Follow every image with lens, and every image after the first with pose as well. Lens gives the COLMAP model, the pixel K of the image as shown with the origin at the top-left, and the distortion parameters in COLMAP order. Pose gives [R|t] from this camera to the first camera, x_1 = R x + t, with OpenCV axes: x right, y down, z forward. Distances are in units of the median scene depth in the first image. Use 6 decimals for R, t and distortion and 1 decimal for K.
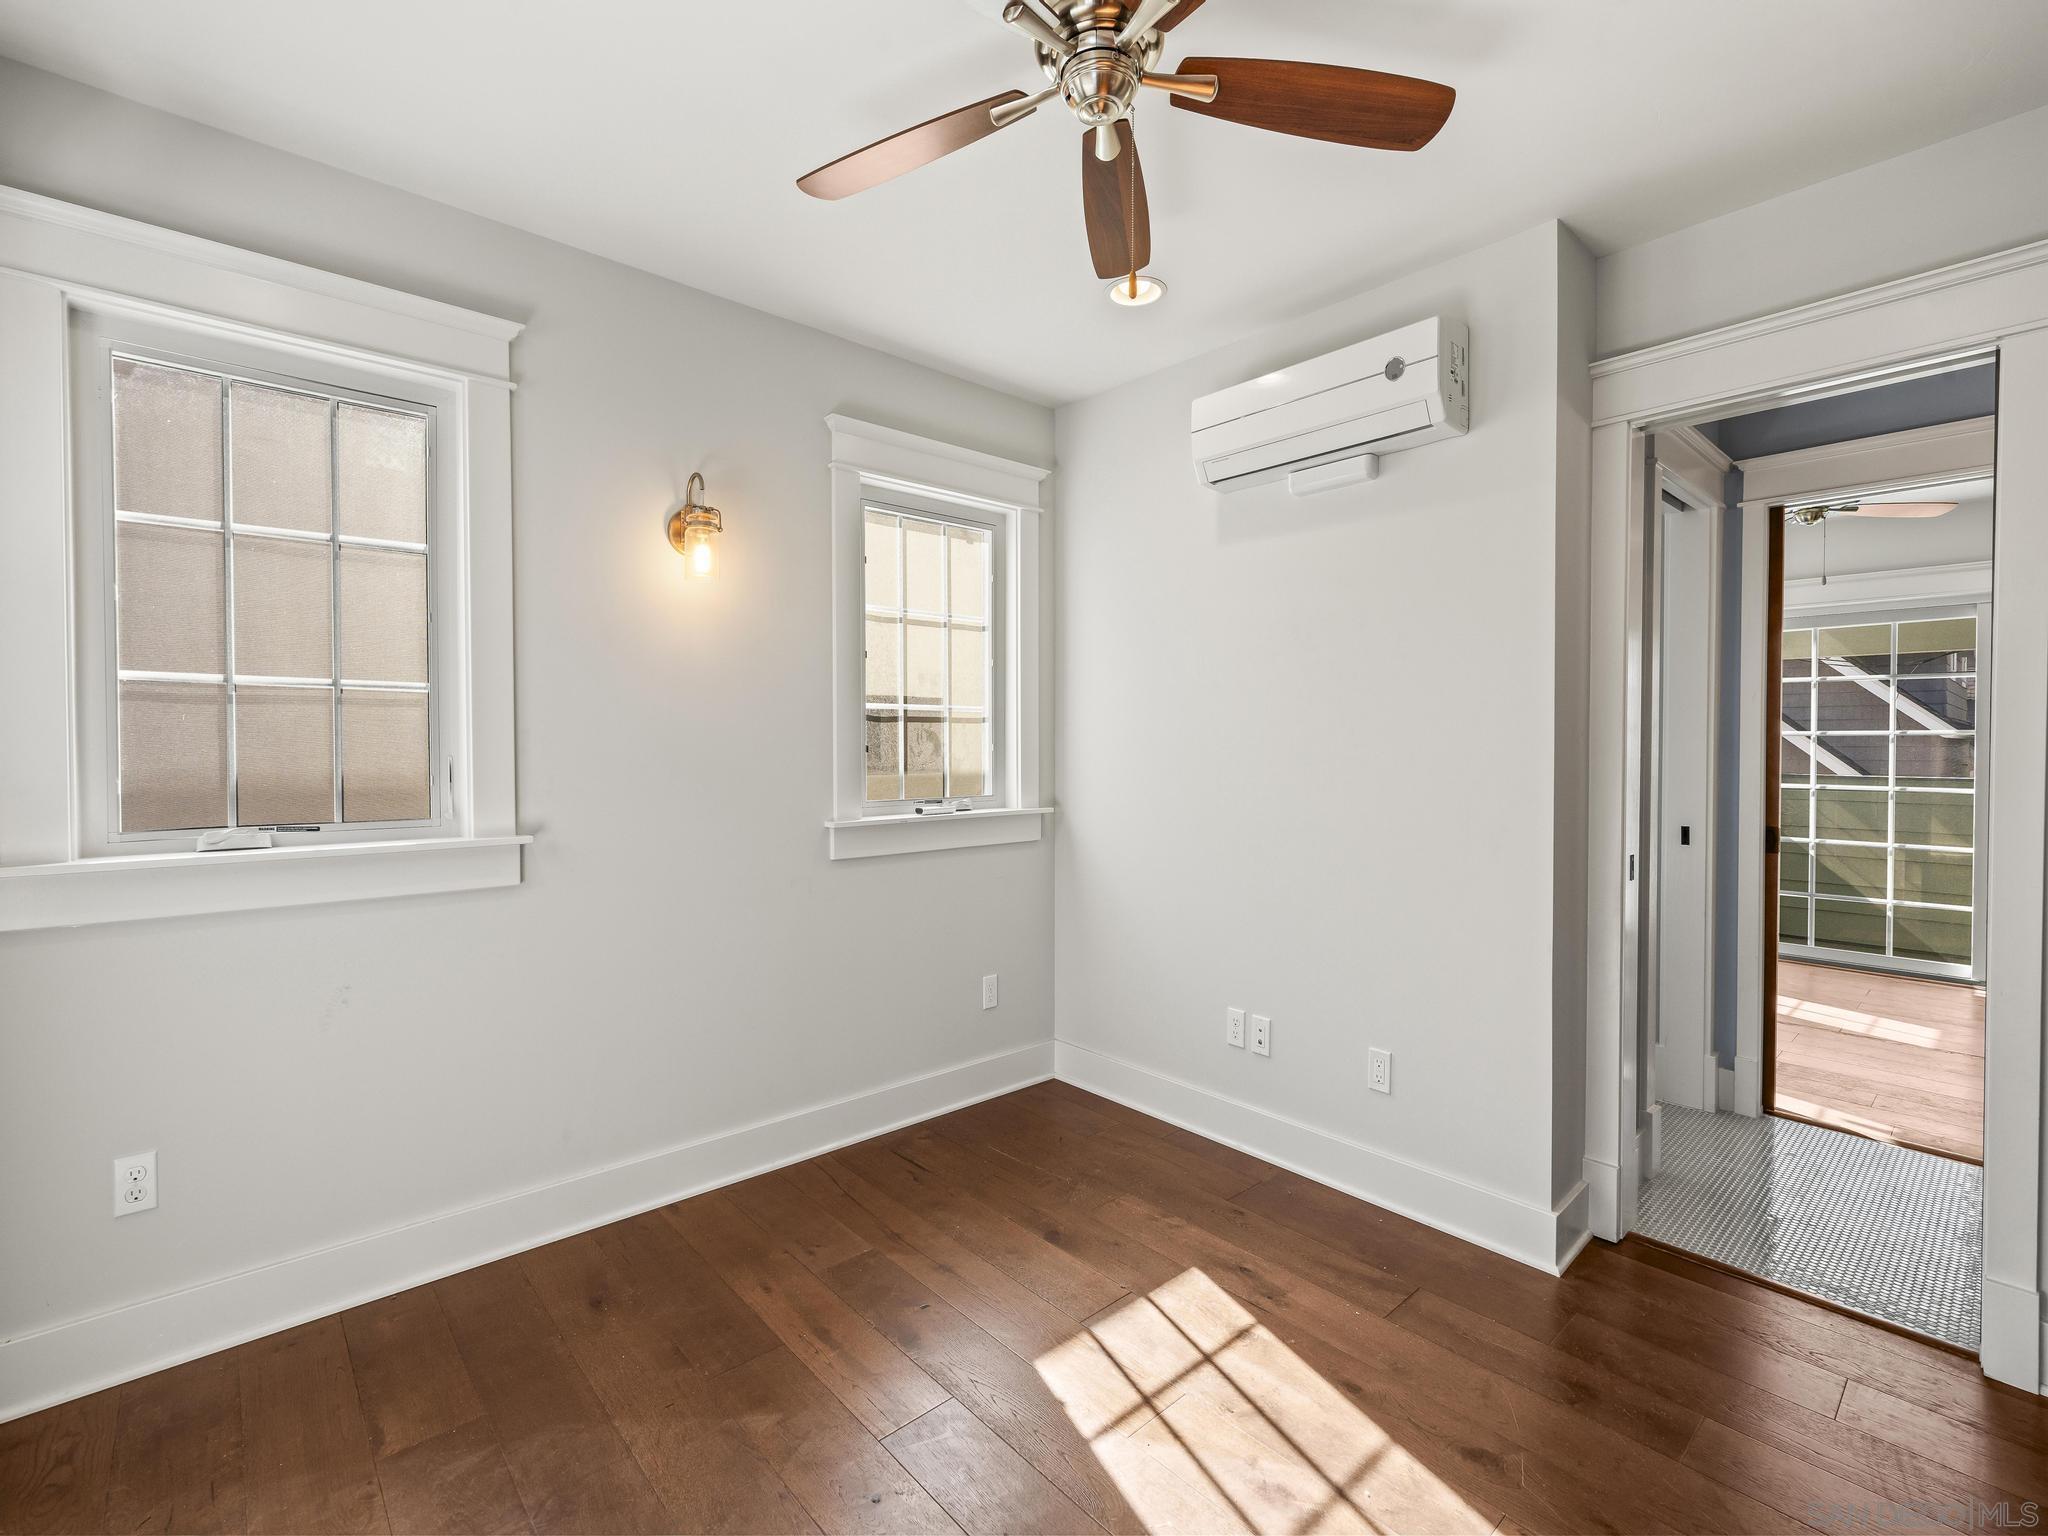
lens RADIAL K [[915.7, 0, 1024.0], [0, 915.7, 768.0], [0, 0, 1]] dist [-0.000028, 0.000151]
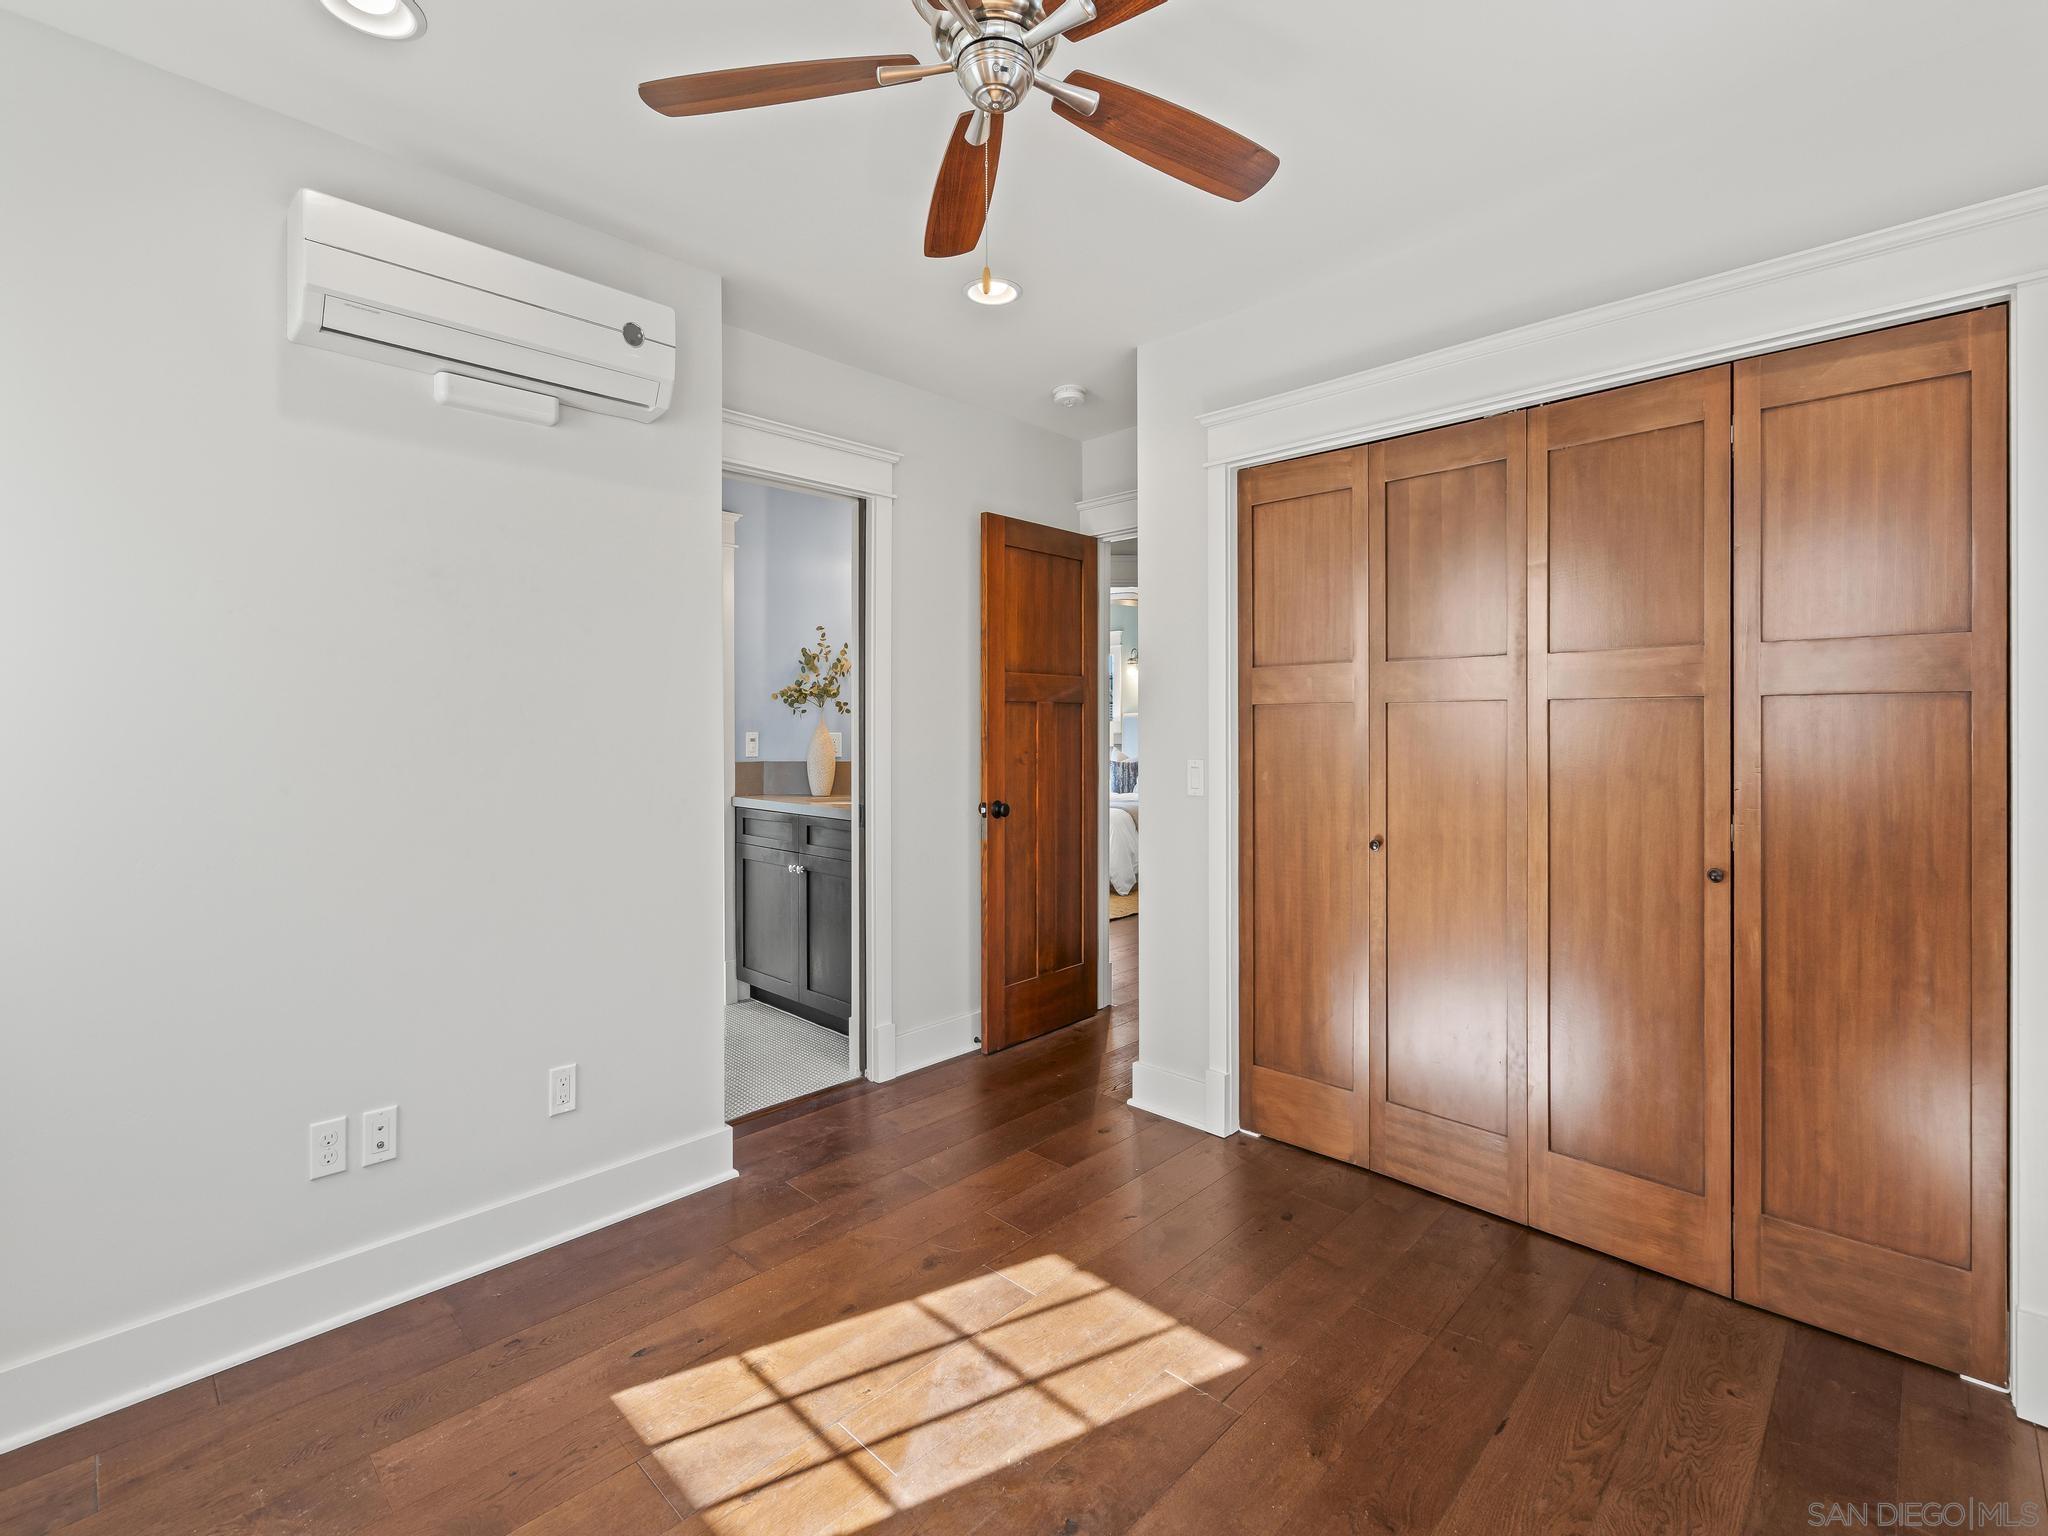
lens RADIAL K [[932.6, 0, 1020.7], [0, 932.6, 725.0], [0, 0, 1]] dist [-0.002237, 0.000384]
pose [[-0.068471, 0.000296, 0.997653, -0.659400], [0.030957, 0.999519, 0.001828, -0.014266], [-0.997173, 0.031010, -0.068448, 0.731223]]
